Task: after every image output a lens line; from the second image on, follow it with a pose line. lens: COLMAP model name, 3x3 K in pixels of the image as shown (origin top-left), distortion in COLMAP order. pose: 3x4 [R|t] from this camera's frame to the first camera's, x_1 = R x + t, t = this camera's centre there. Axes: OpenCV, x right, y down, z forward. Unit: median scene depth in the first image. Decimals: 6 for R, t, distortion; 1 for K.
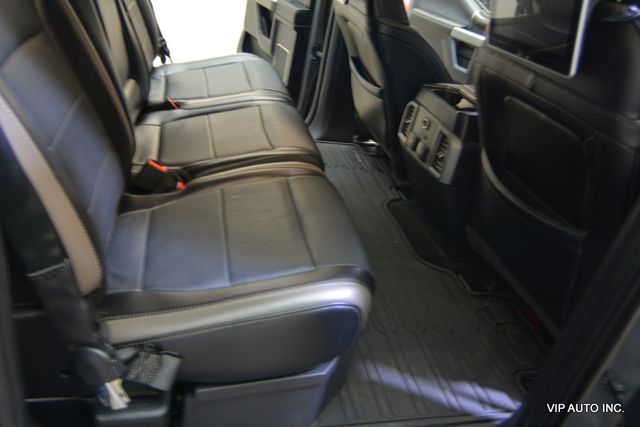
lens RADIAL K [[479.6, 0, 314.3], [0, 479.6, 208.1], [0, 0, 1]] dist [-0.019343, 0.008394]
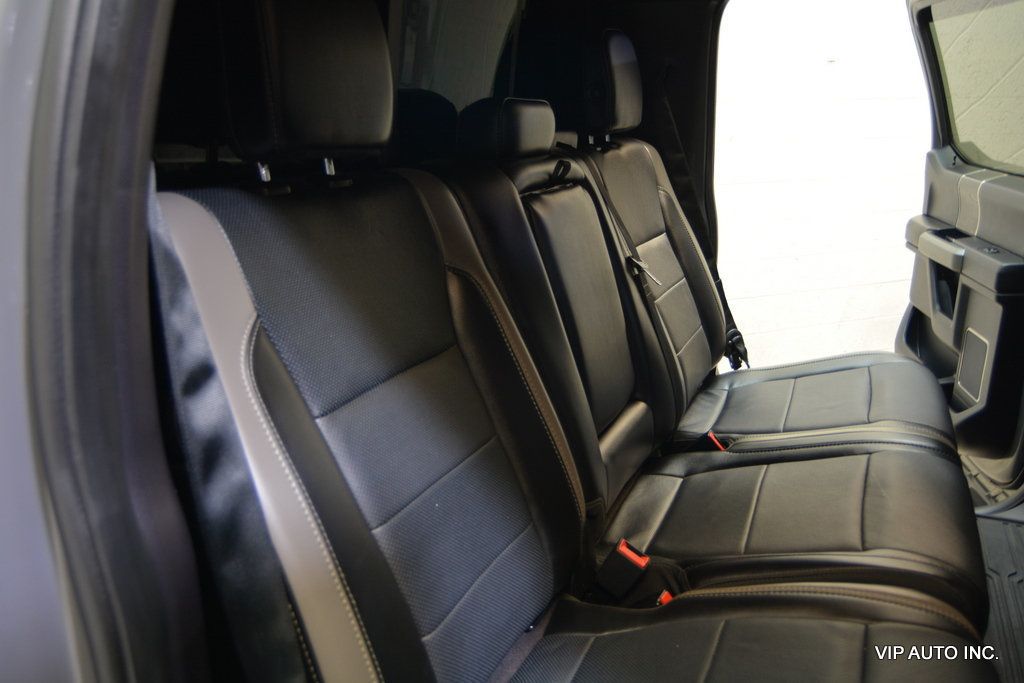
lens RADIAL K [[767.4, 0, 502.8], [0, 767.4, 332.8], [0, 0, 1]] dist [-0.019343, 0.008394]
pose [[0.763020, -0.037828, -0.645267, 0.121894], [-0.167335, 0.952693, -0.253723, -0.064524], [0.624339, 0.301571, 0.720594, 0.124619]]
